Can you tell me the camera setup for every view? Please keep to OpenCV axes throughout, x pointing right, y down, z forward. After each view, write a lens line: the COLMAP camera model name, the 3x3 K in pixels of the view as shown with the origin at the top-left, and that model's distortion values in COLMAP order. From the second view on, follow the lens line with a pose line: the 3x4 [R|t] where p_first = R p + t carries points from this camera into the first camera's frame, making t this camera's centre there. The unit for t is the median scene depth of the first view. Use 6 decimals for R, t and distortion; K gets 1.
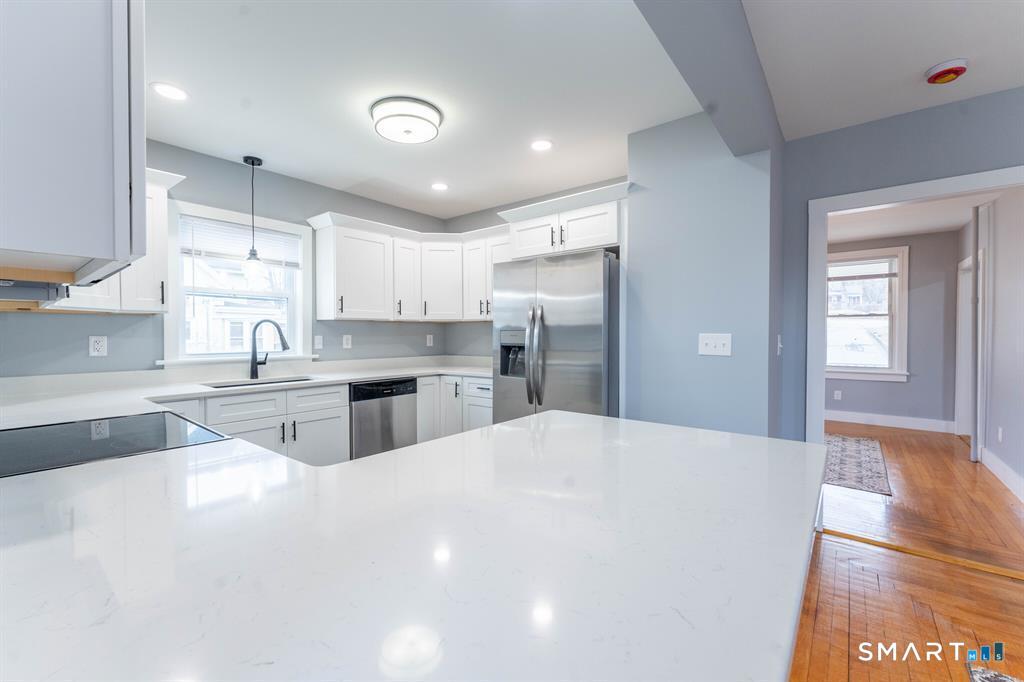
lens RADIAL K [[424.8, 0, 517.8], [0, 424.8, 342.4], [0, 0, 1]] dist [-0.007473, -0.000193]
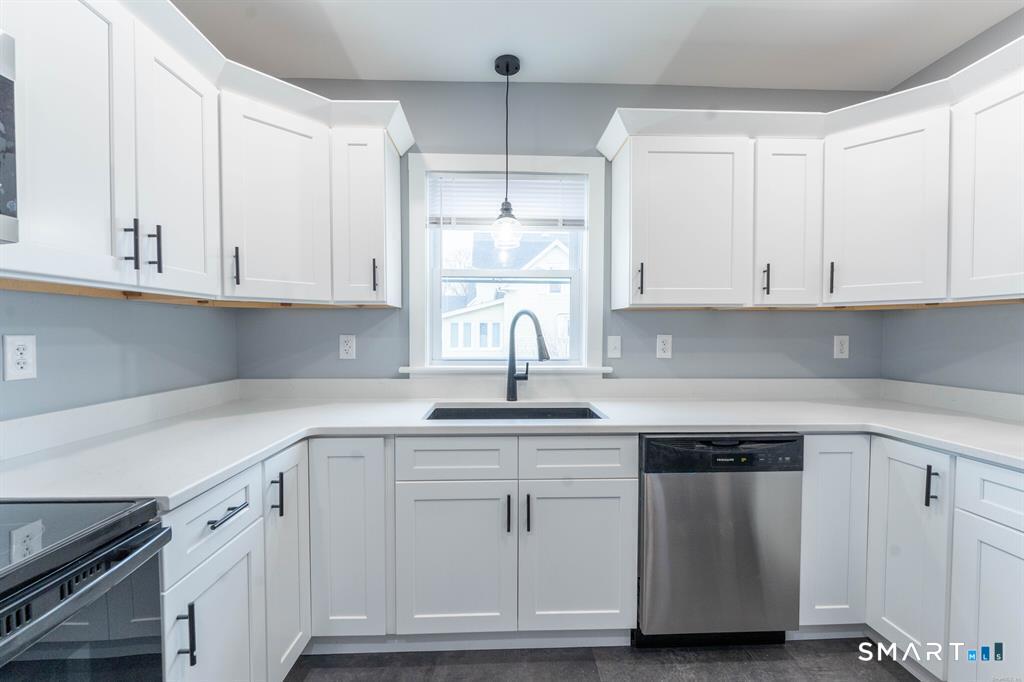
lens RADIAL K [[413.7, 0, 512.0], [0, 413.7, 341.0], [0, 0, 1]] dist [-0.007701, -0.000182]
pose [[0.644605, 0.019416, -0.764269, -0.124701], [-0.017454, 0.999791, 0.010678, -0.013889], [0.764316, 0.006457, 0.644809, 0.563973]]
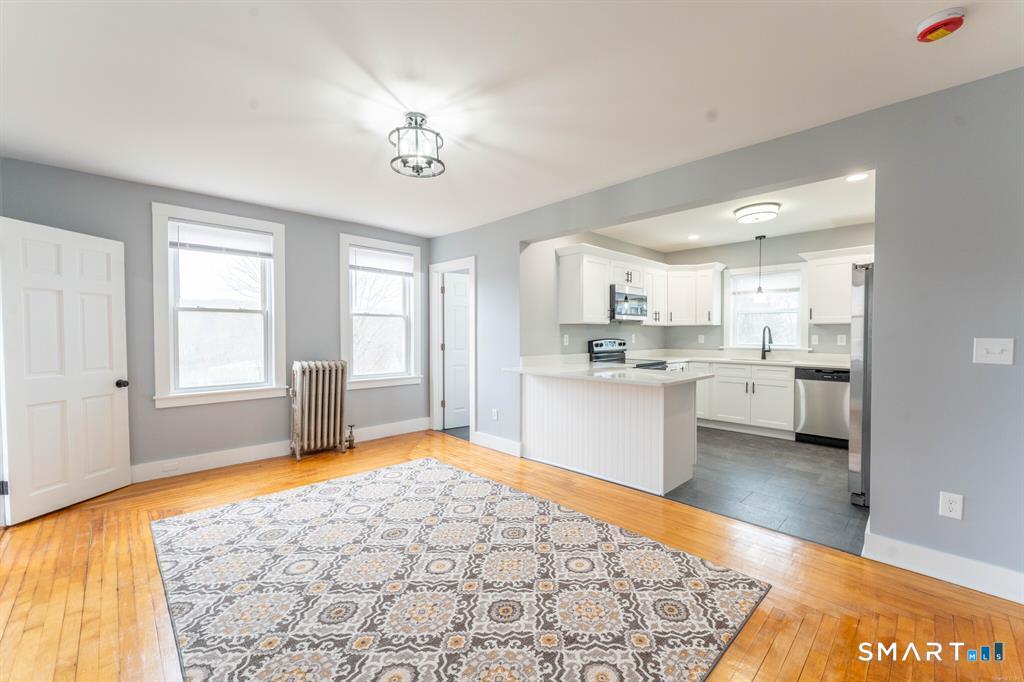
lens RADIAL K [[413.7, 0, 512.0], [0, 413.7, 341.0], [0, 0, 1]] dist [-0.007701, -0.000182]
pose [[-0.127569, 0.020368, -0.991621, 1.163517], [-0.018336, 0.999570, 0.022891, -0.010994], [0.991660, 0.021103, -0.127140, 0.177763]]
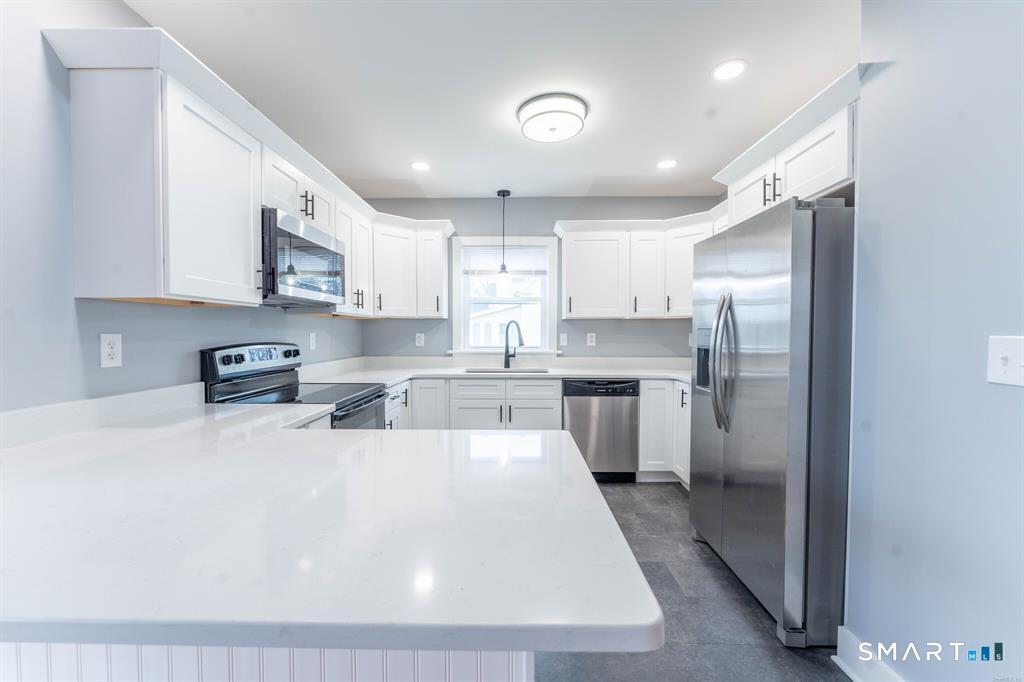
lens RADIAL K [[424.8, 0, 517.8], [0, 424.8, 342.4], [0, 0, 1]] dist [-0.007473, -0.000193]
pose [[0.612578, 0.023376, -0.790065, 0.371177], [-0.017043, 0.999721, 0.016365, -0.010160], [0.790227, 0.003440, 0.612805, 0.251177]]
